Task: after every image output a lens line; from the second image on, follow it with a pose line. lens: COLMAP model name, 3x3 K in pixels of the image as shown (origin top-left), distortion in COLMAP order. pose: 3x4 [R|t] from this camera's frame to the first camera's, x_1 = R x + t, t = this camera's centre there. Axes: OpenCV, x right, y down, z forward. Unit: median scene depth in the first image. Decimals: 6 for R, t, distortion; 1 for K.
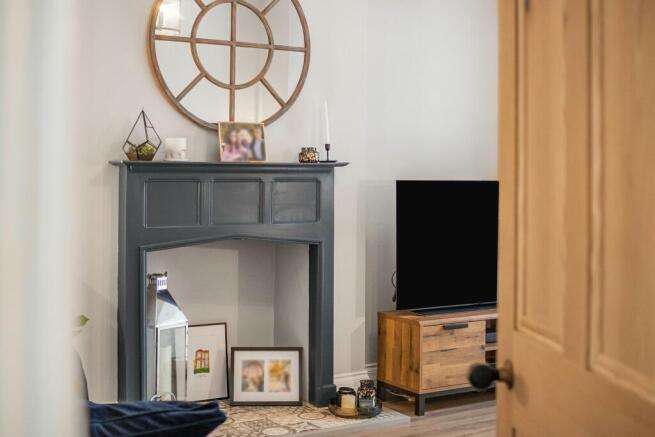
lens RADIAL K [[921.5, 0, 327.5], [0, 921.5, 216.5], [0, 0, 1]] dist [-0.104703, 0.000000]
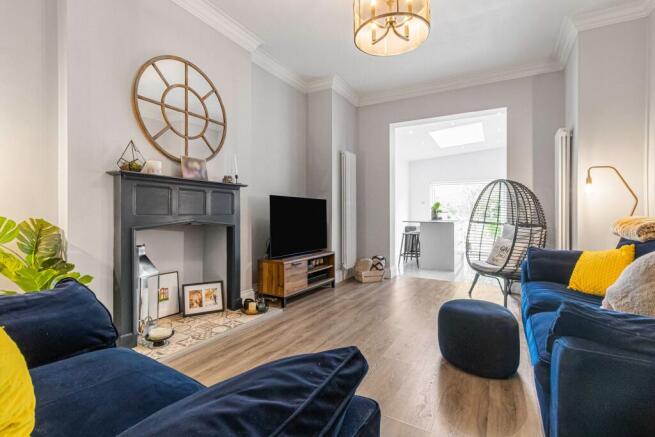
lens RADIAL K [[309.4, 0, 329.6], [0, 309.4, 225.2], [0, 0, 1]] dist [-0.000513, 0.000122]
pose [[0.890841, -0.022156, 0.453774, -0.125216], [0.025040, 0.999686, -0.000347, 0.032988], [-0.453624, 0.011671, 0.891117, 0.330395]]
